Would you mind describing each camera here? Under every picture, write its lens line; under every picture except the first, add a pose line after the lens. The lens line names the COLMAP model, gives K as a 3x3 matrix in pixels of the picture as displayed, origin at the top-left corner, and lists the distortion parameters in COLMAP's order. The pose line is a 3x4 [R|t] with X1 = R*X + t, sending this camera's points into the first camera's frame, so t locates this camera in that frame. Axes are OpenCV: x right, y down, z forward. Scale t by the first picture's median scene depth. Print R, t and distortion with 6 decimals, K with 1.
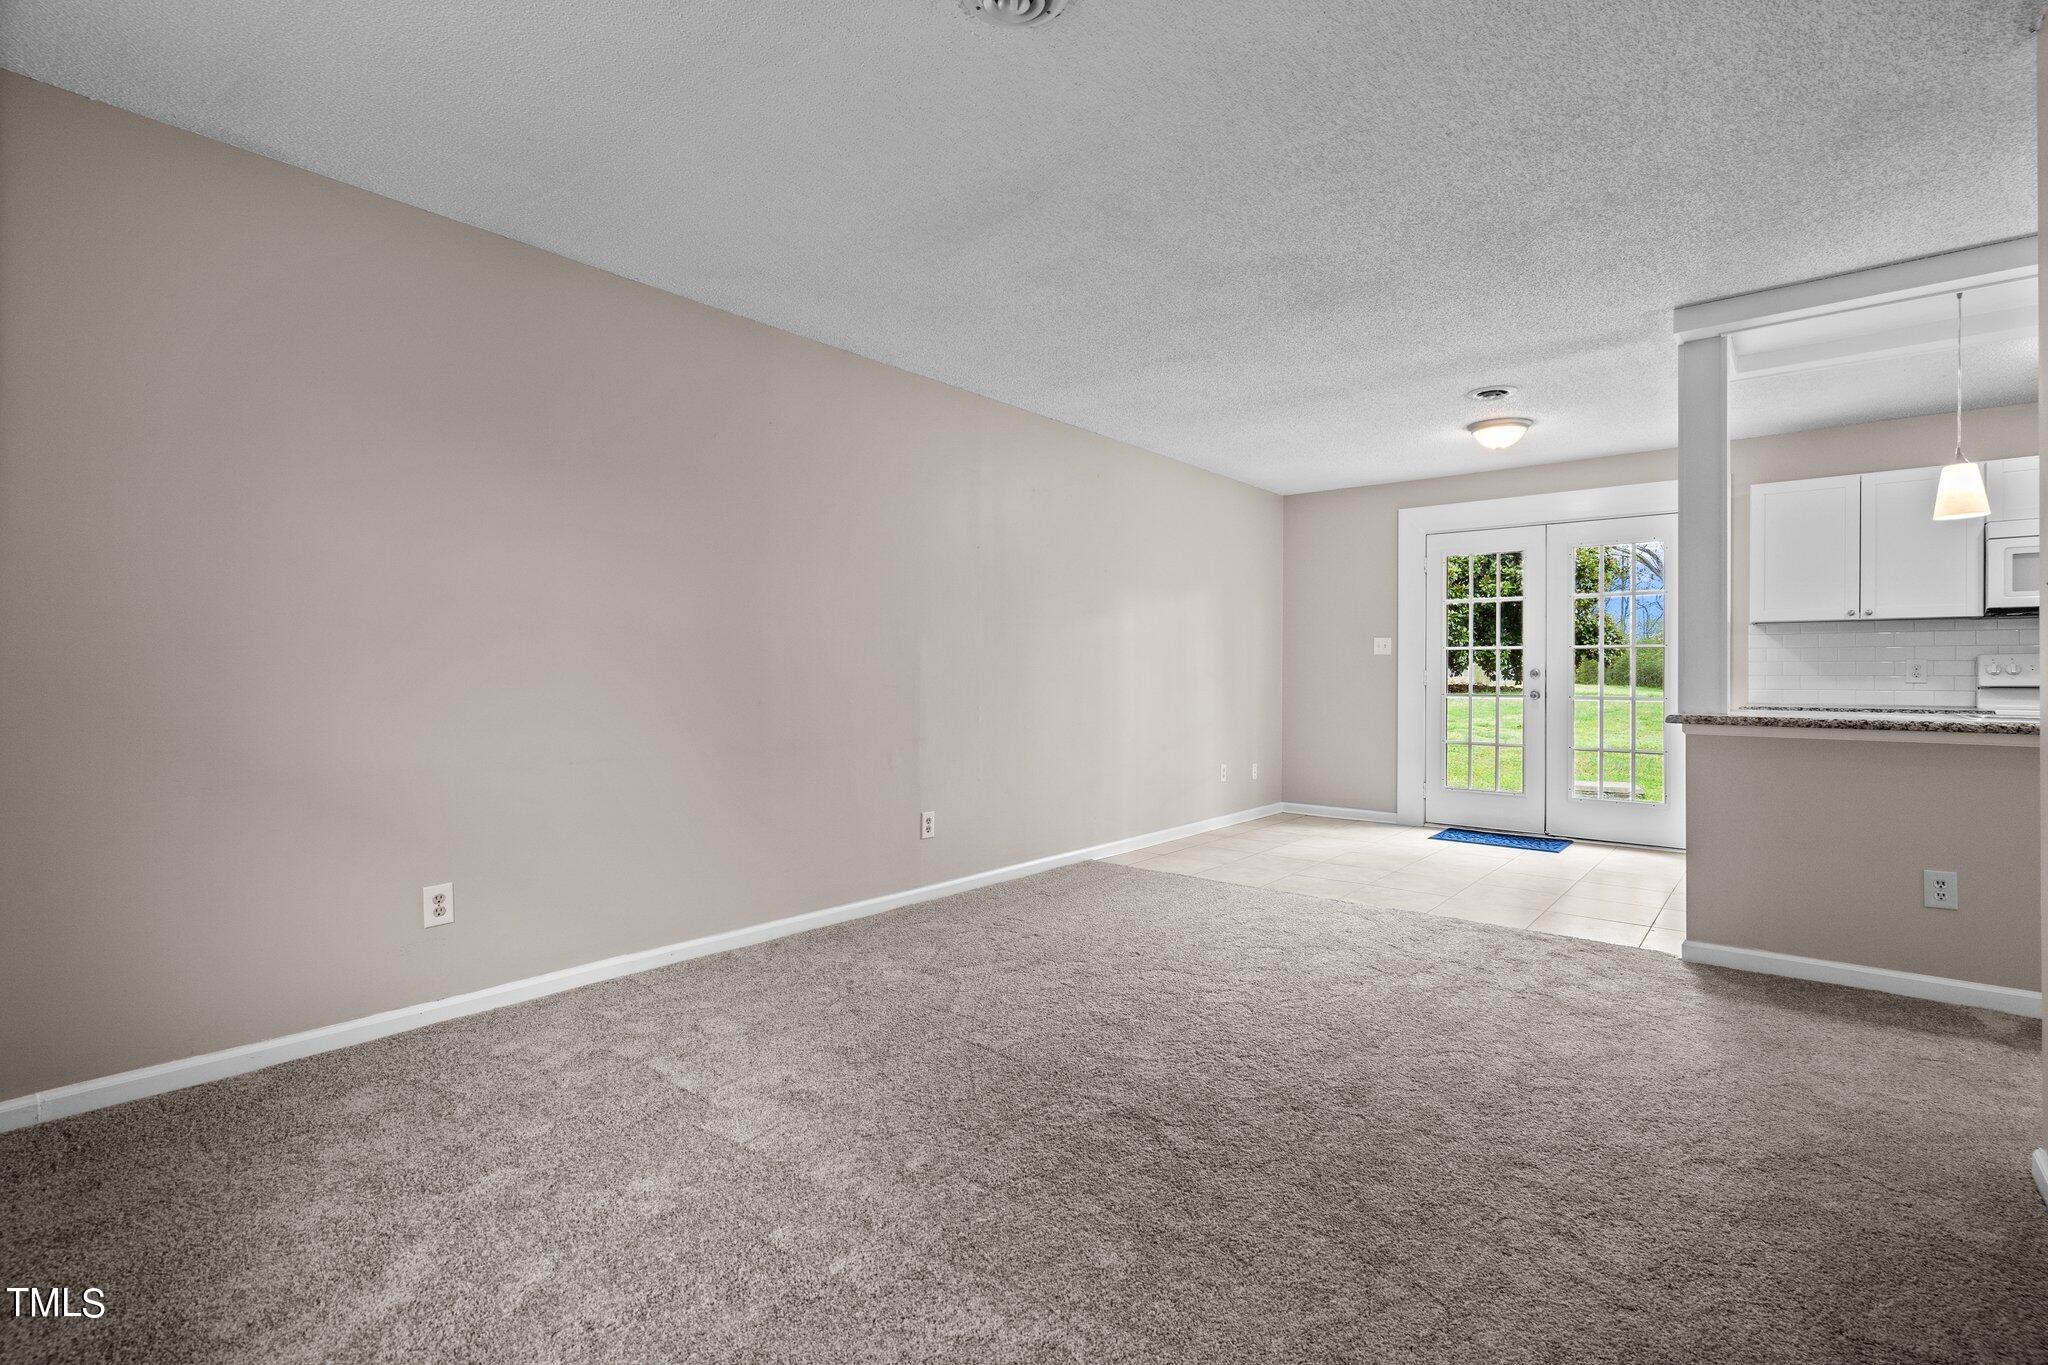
lens RADIAL K [[937.3, 0, 1033.9], [0, 937.3, 668.8], [0, 0, 1]] dist [-0.004809, 0.001539]
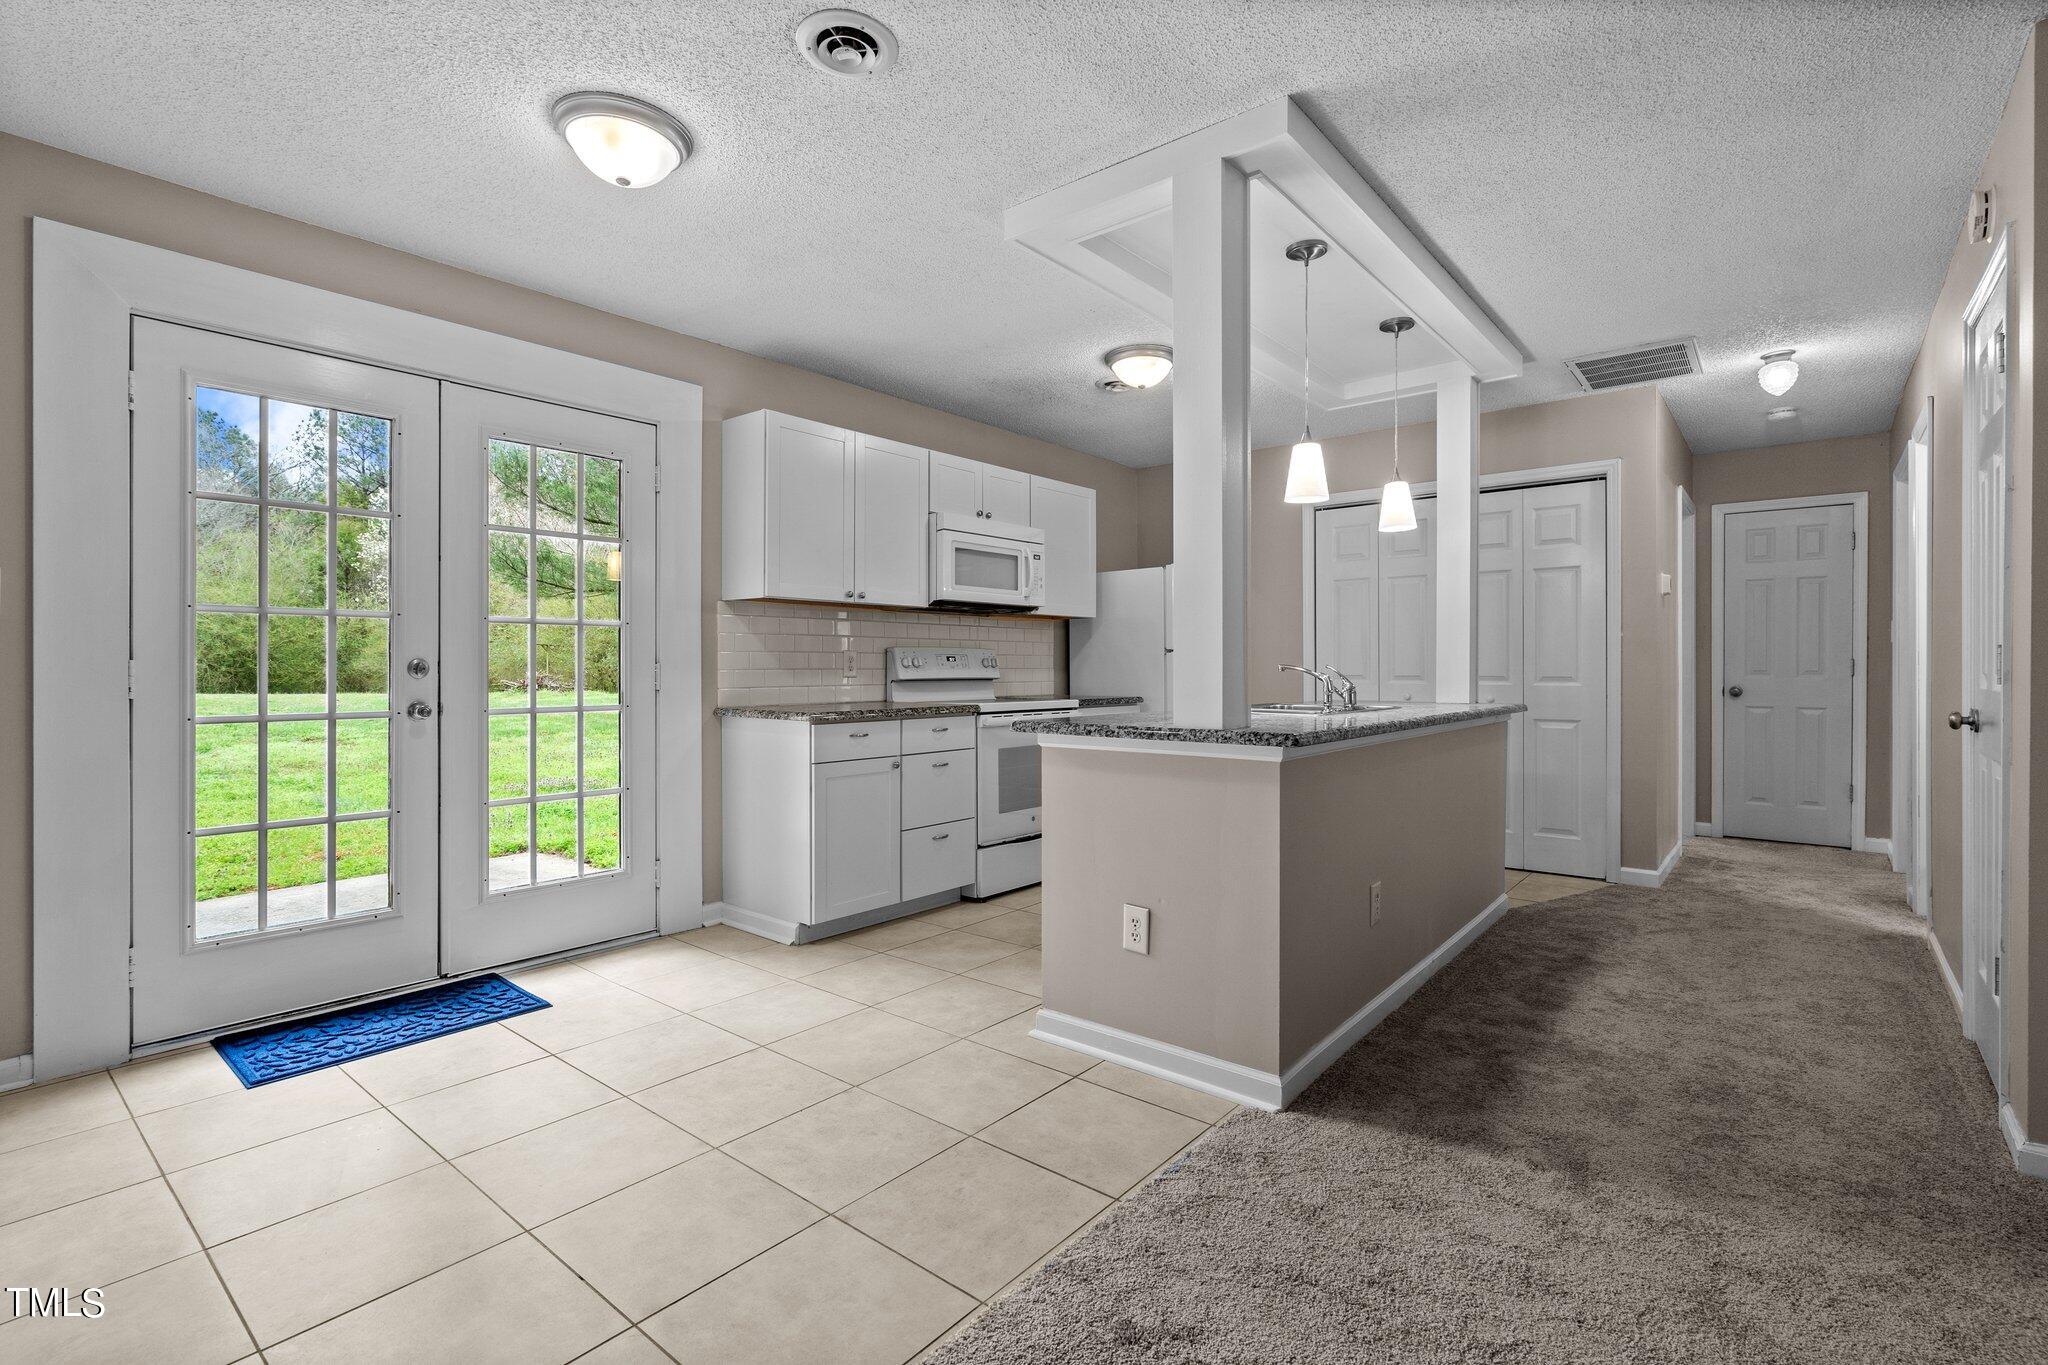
lens RADIAL K [[937.3, 0, 1025.9], [0, 937.3, 673.2], [0, 0, 1]] dist [-0.004809, 0.001539]
pose [[-0.005104, -0.008689, 0.999949, 0.030655], [-0.004481, 0.999952, 0.008667, 0.002104], [-0.999977, -0.004437, -0.005143, 0.713758]]
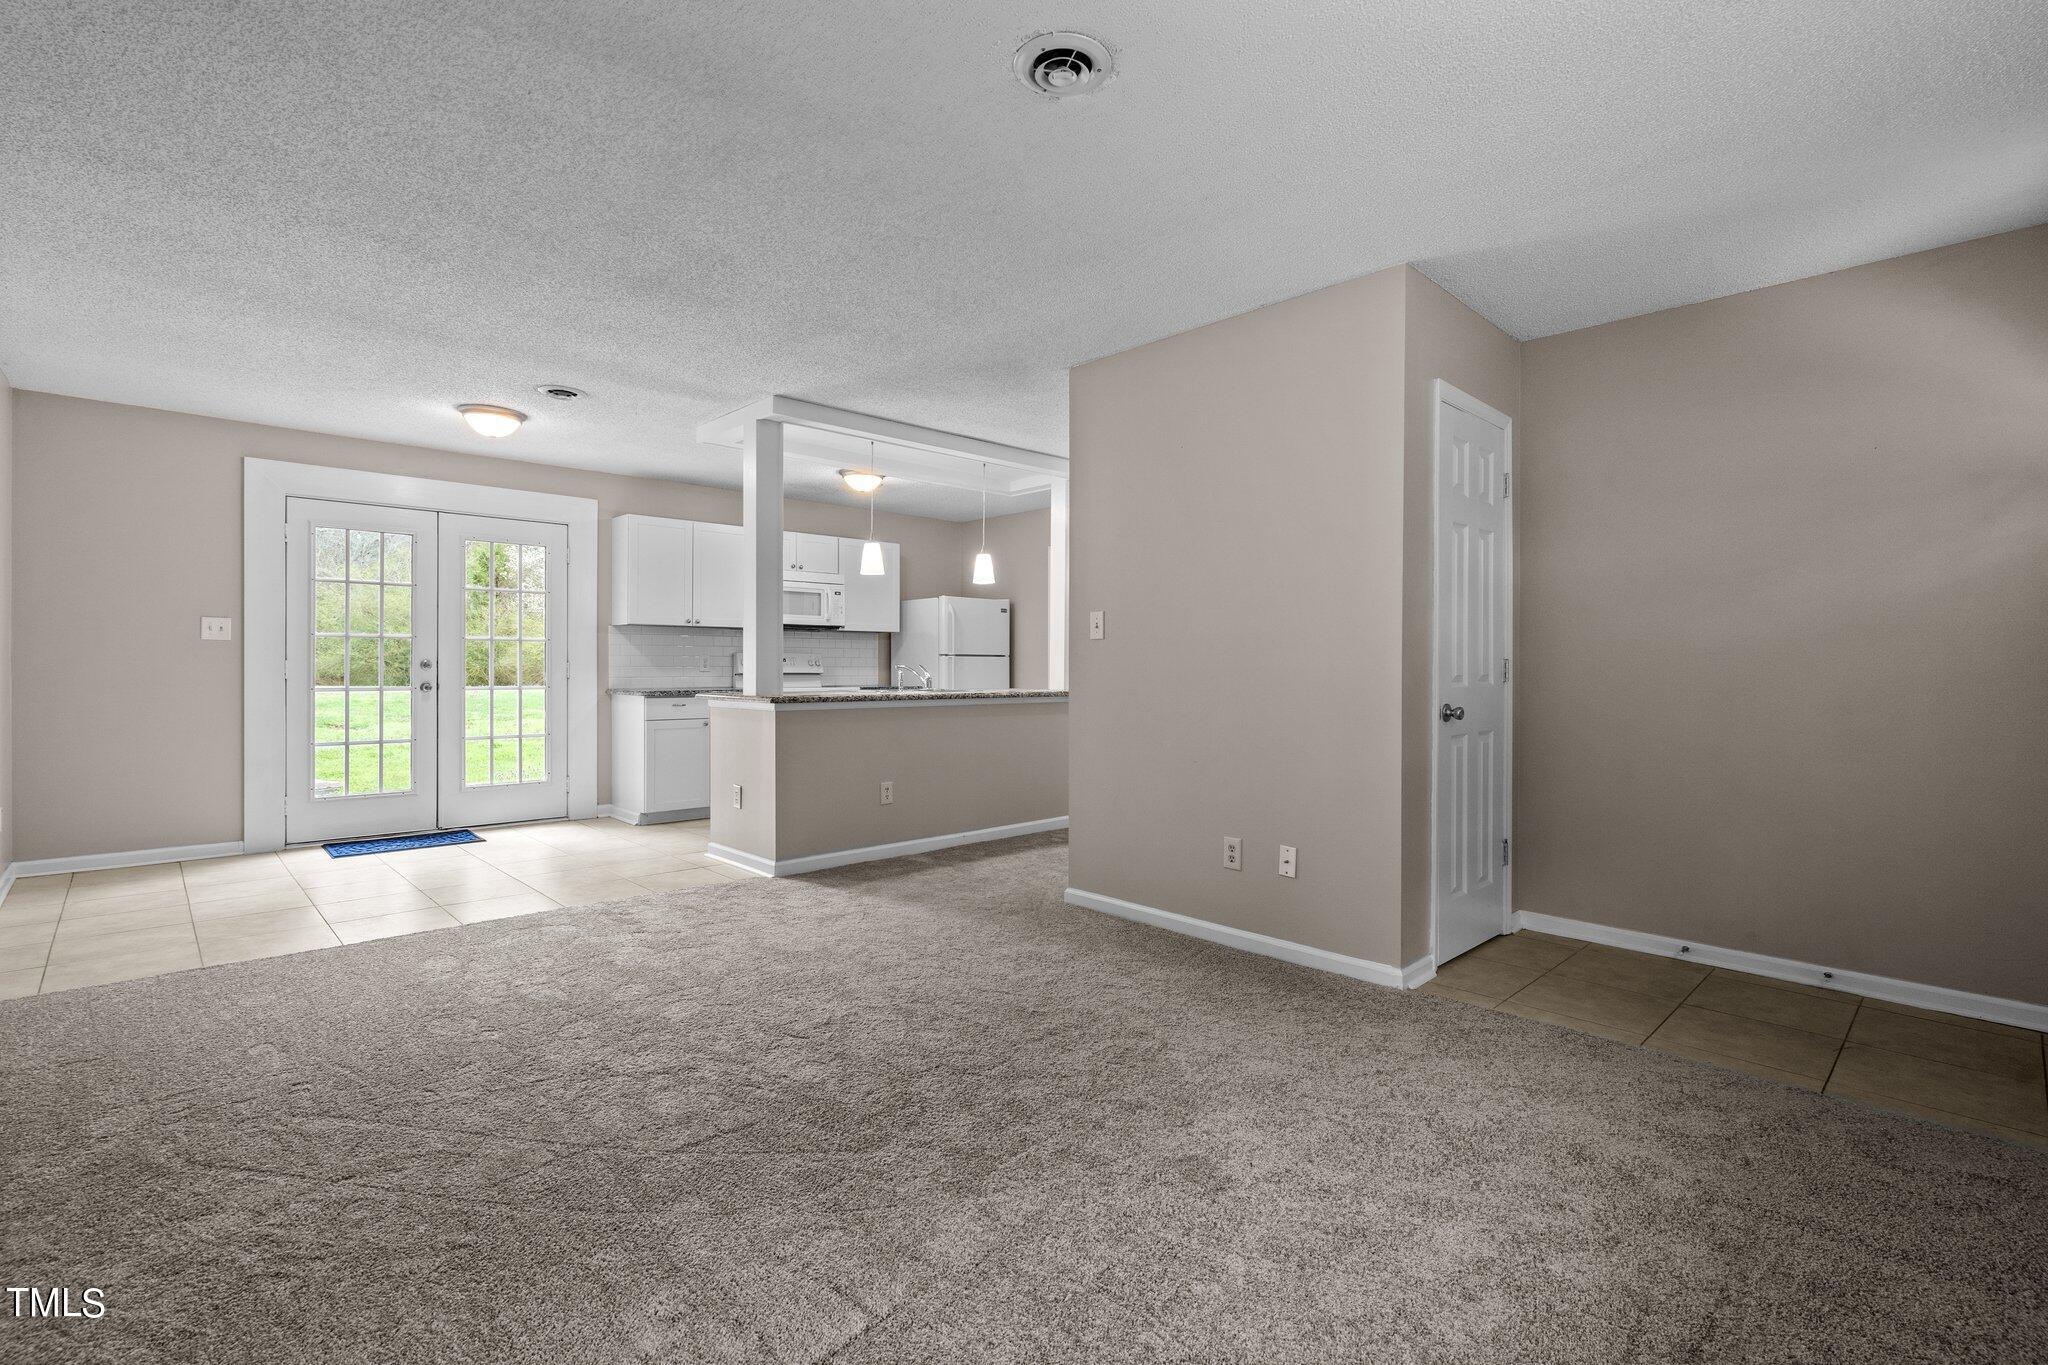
lens RADIAL K [[937.3, 0, 1030.9], [0, 937.3, 674.8], [0, 0, 1]] dist [-0.004809, 0.001539]
pose [[0.114486, -0.010689, 0.993367, -0.369229], [-0.008209, 0.999898, 0.011705, -0.001100], [-0.993391, -0.009495, 0.114386, 0.287571]]
